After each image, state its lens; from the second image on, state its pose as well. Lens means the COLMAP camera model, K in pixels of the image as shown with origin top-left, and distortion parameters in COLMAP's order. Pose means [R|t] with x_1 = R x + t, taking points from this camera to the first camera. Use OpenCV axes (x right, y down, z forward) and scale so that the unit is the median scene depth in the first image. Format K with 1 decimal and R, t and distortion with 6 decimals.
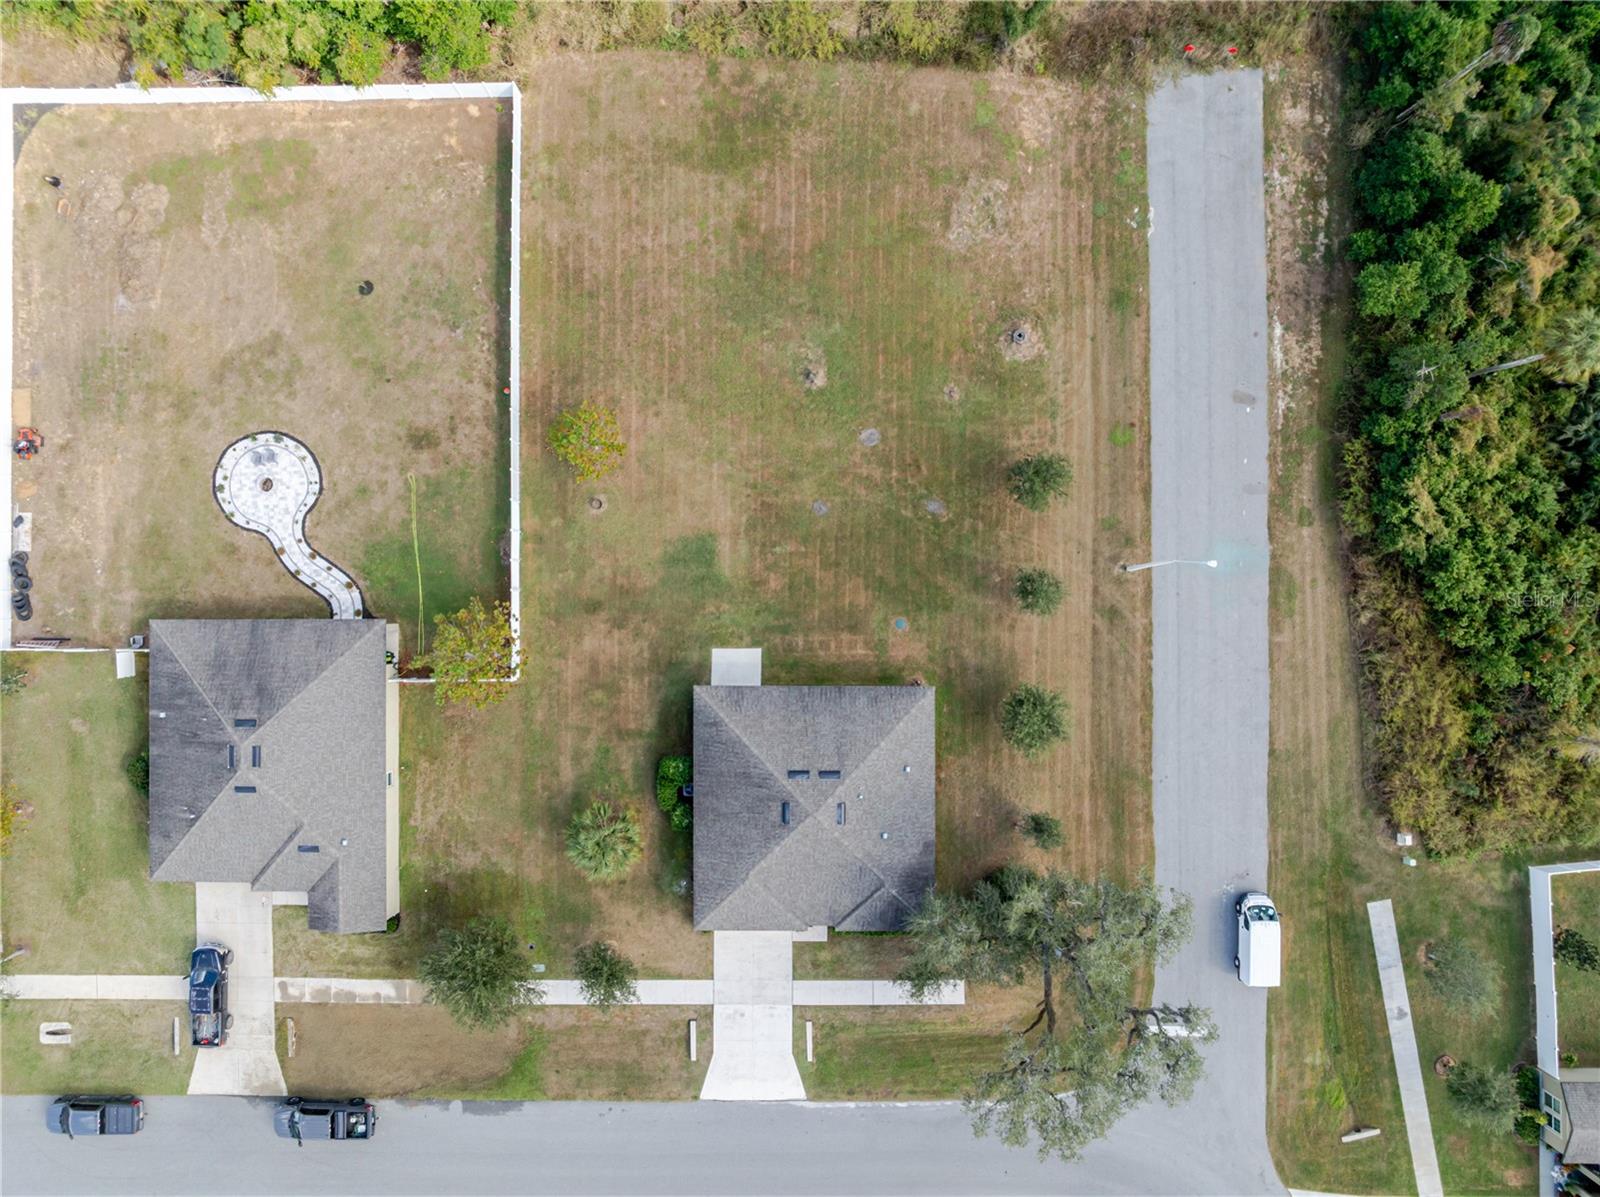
lens RADIAL K [[1126.9, 0, 800.7], [0, 1126.9, 598.4], [0, 0, 1]] dist [-0.034853, -0.002810]
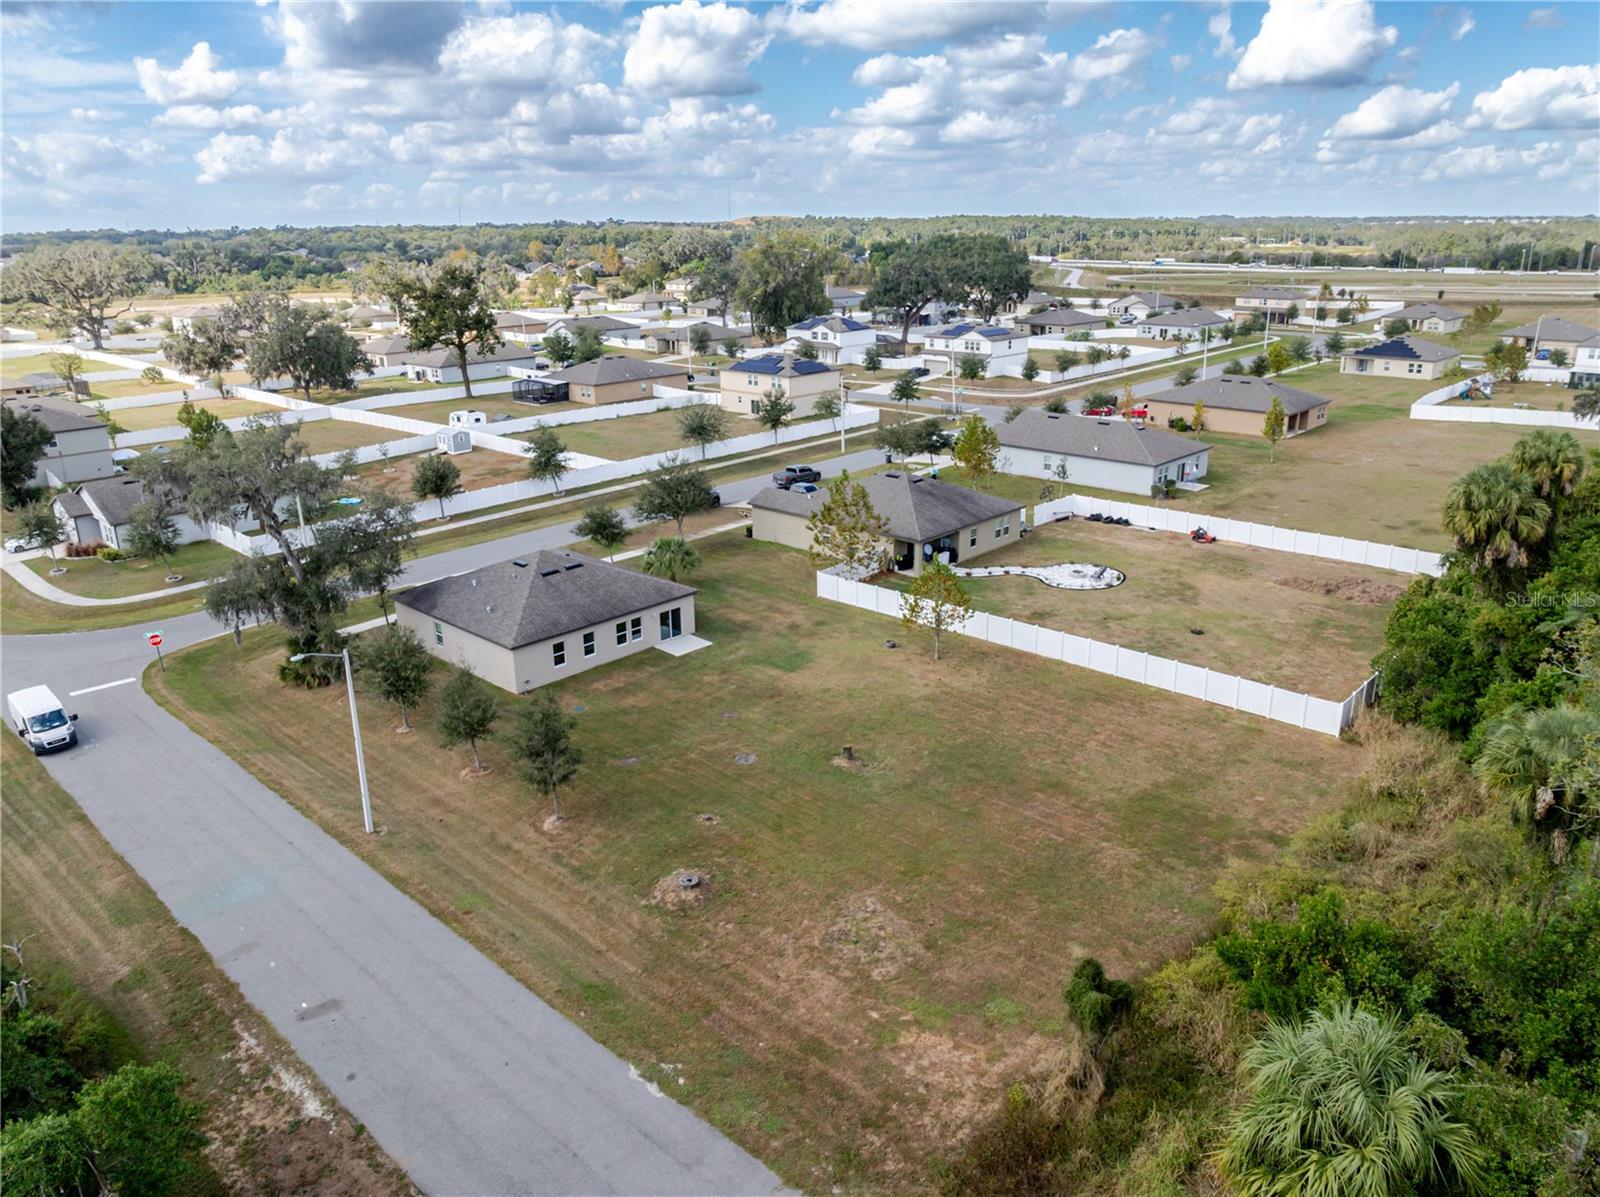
lens RADIAL K [[1124.2, 0, 799.4], [0, 1124.2, 597.4], [0, 0, 1]] dist [-0.006622, -0.076022]
pose [[-0.687872, 0.245740, -0.682967, 0.563493], [-0.725322, -0.197450, 0.659486, -0.686947], [0.027210, 0.949013, 0.314061, 0.632495]]
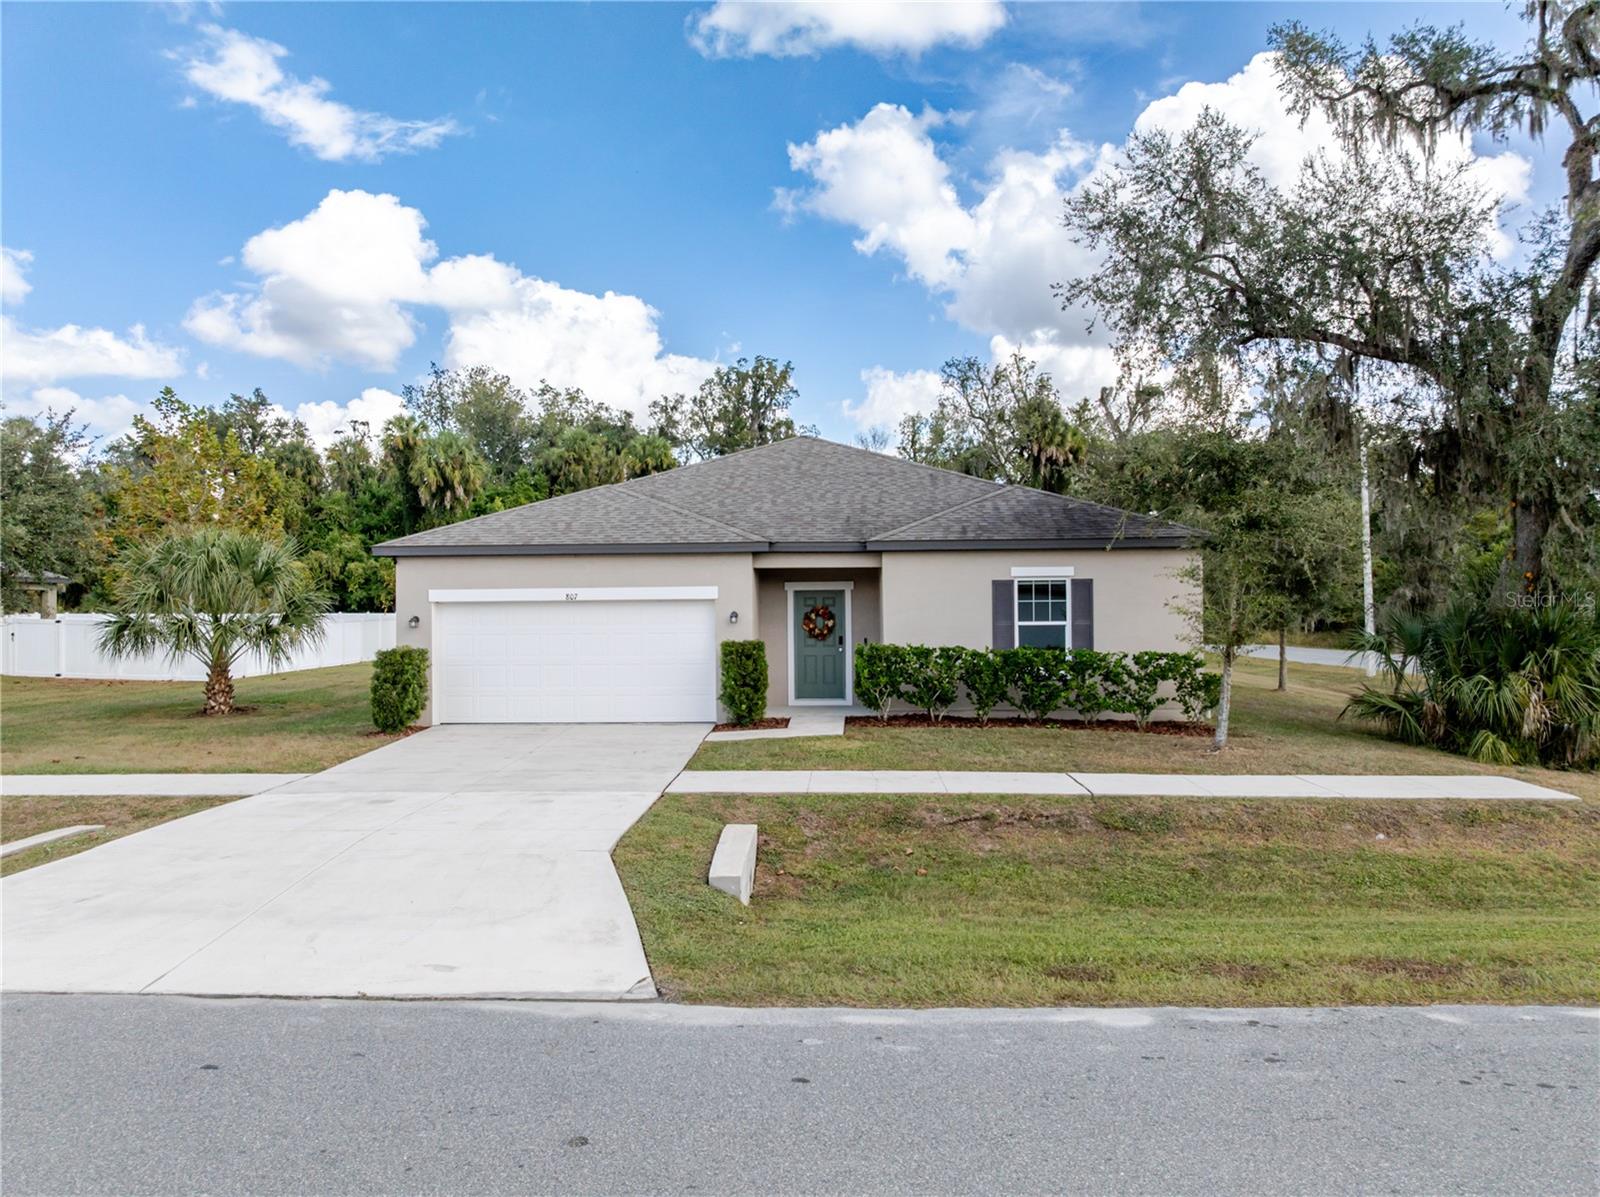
lens RADIAL K [[1126.9, 0, 798.1], [0, 1126.9, 599.0], [0, 0, 1]] dist [-0.002850, -0.001943]
pose [[0.999400, -0.003621, -0.034435, 0.022084], [-0.034423, 0.003218, -0.999402, 0.549824], [0.003729, 0.999988, 0.003091, 0.964400]]
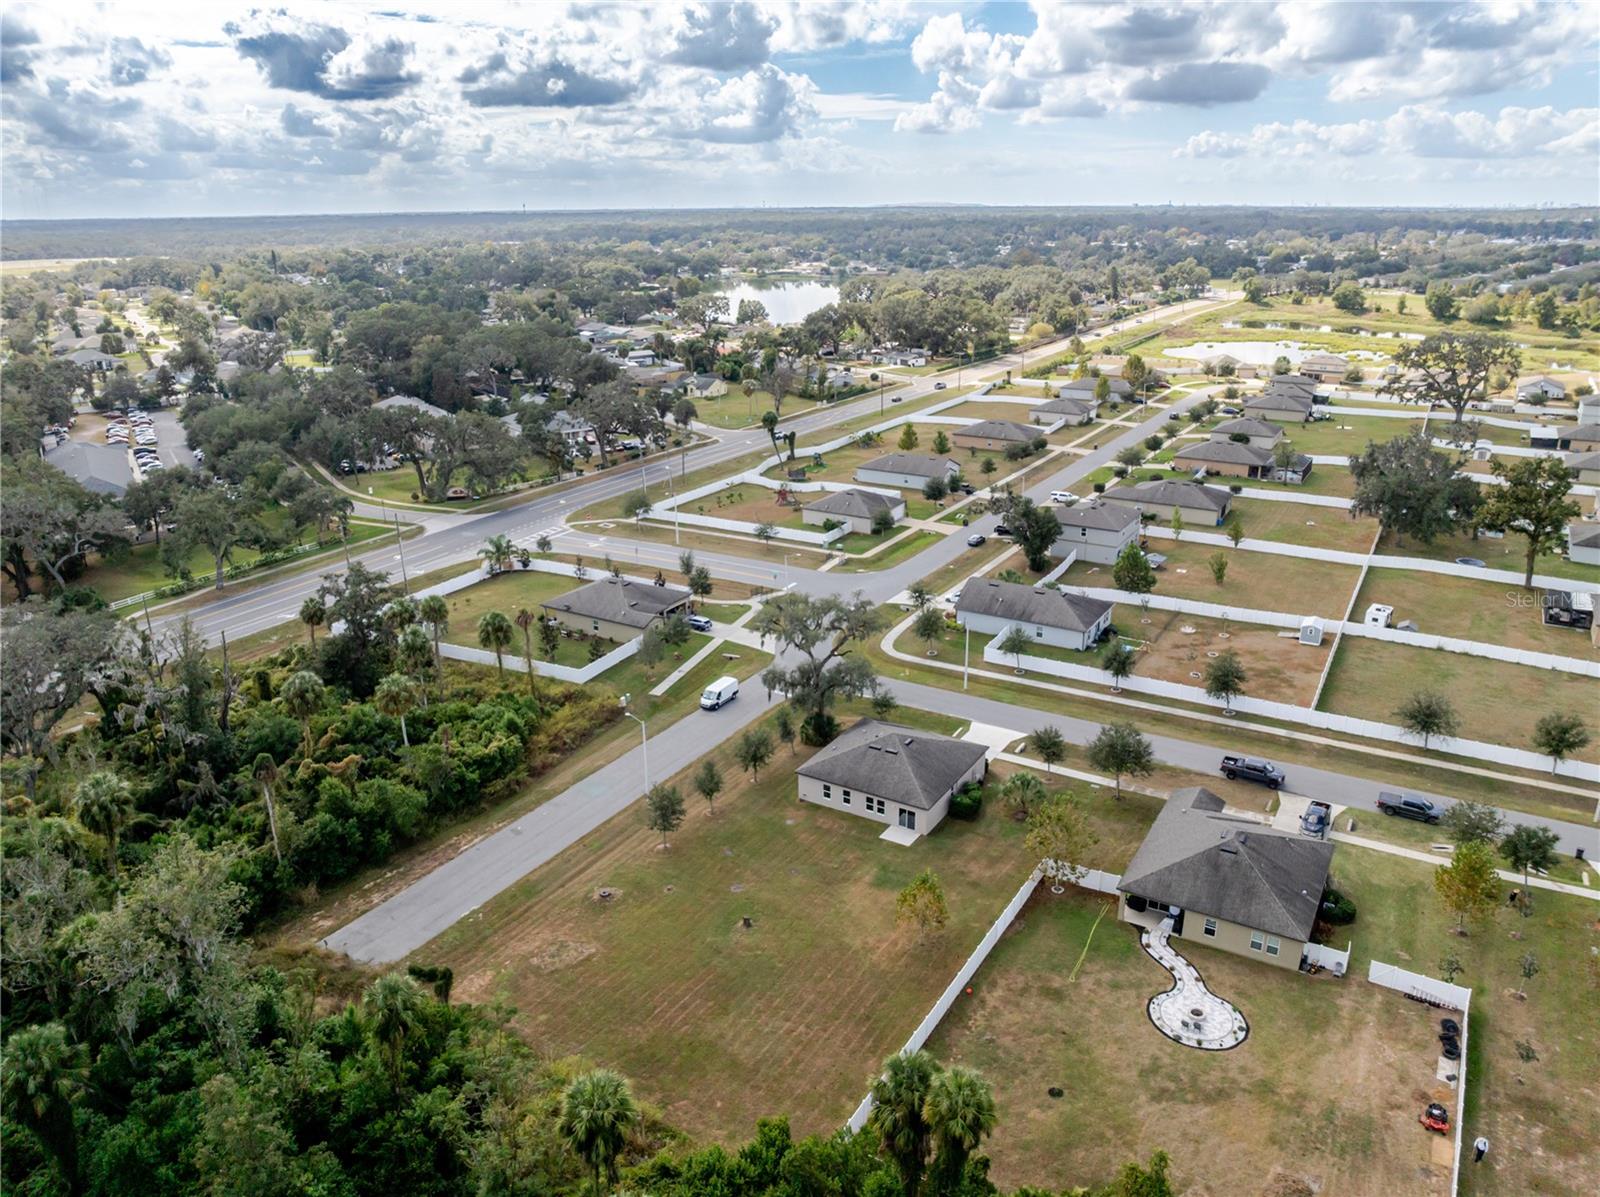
lens RADIAL K [[1124.2, 0, 799.4], [0, 1124.2, 597.4], [0, 0, 1]] dist [-0.006622, -0.076022]
pose [[-0.853834, -0.156062, 0.496601, -0.628596], [0.520423, -0.276674, 0.807844, -1.113097], [0.011323, 0.948207, 0.317452, 0.228248]]
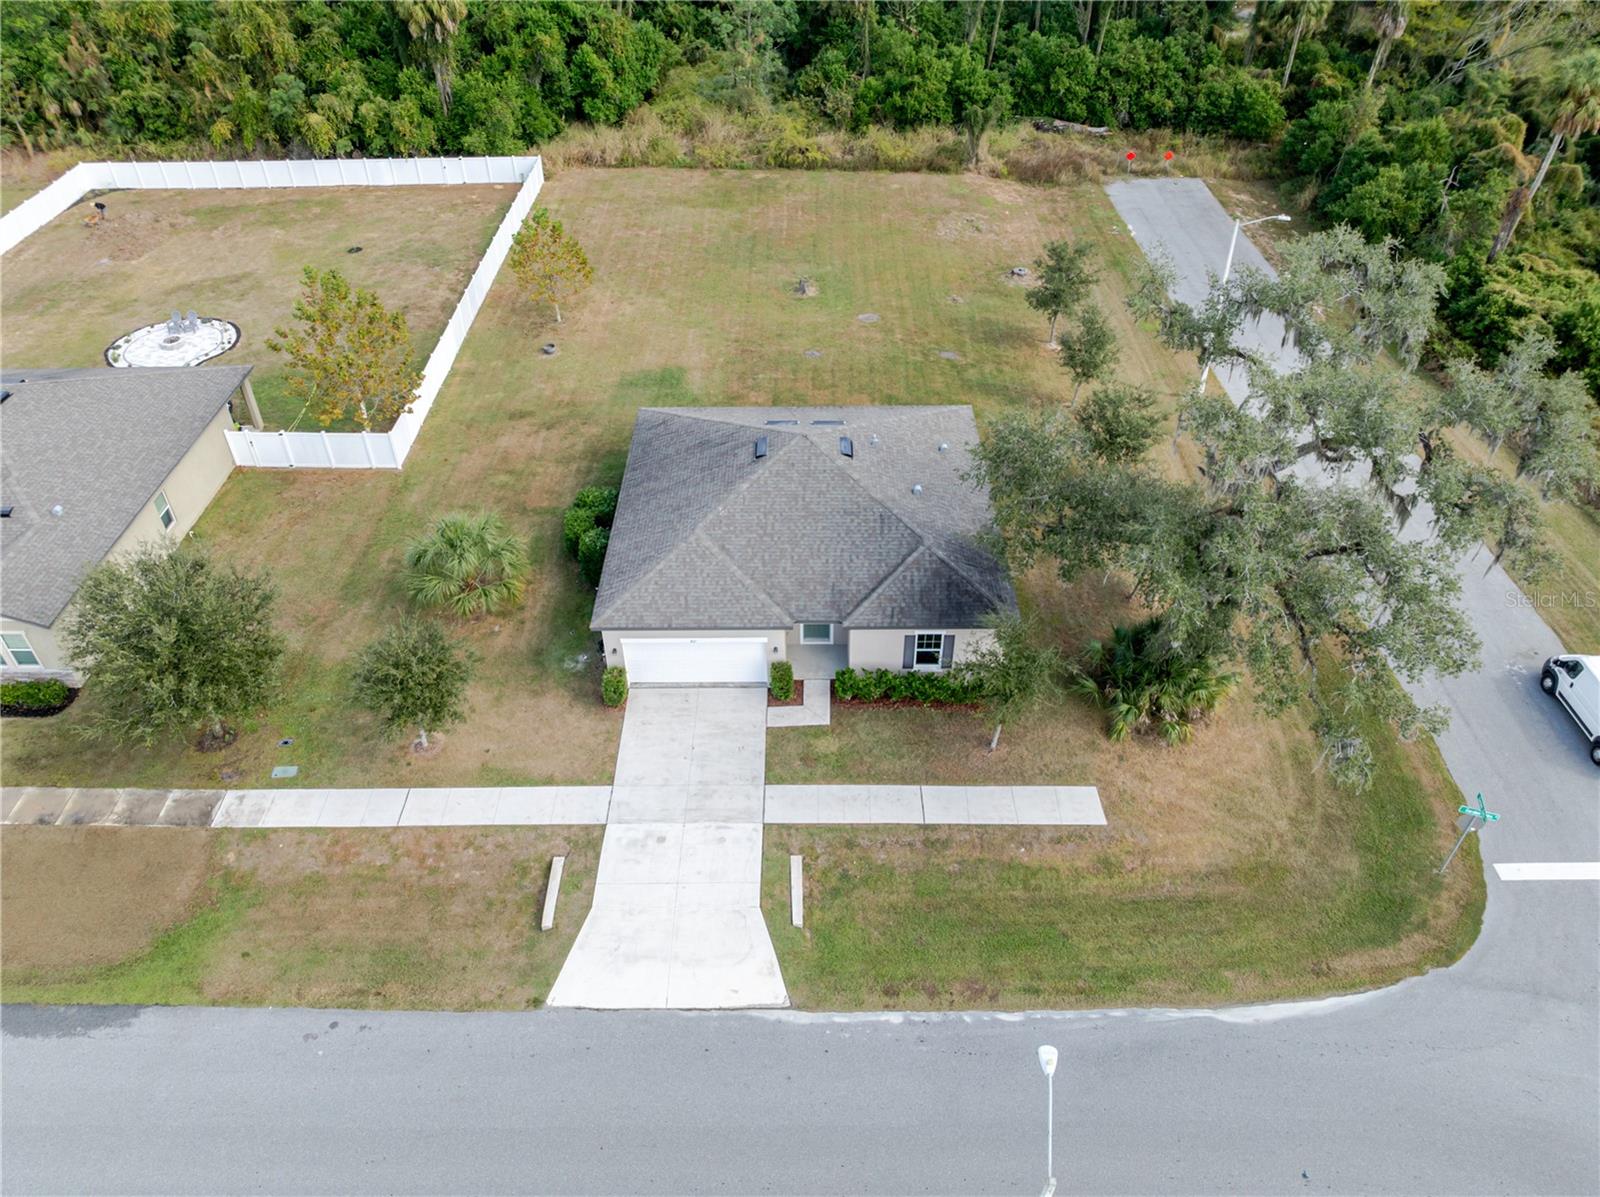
lens RADIAL K [[1129.7, 0, 799.6], [0, 1129.7, 590.9], [0, 0, 1]] dist [-0.029574, 0.000863]
pose [[0.999985, -0.001647, -0.005166, 0.011640], [-0.002930, 0.637543, -0.770409, 0.682032], [0.004563, 0.770413, 0.637529, 0.597293]]
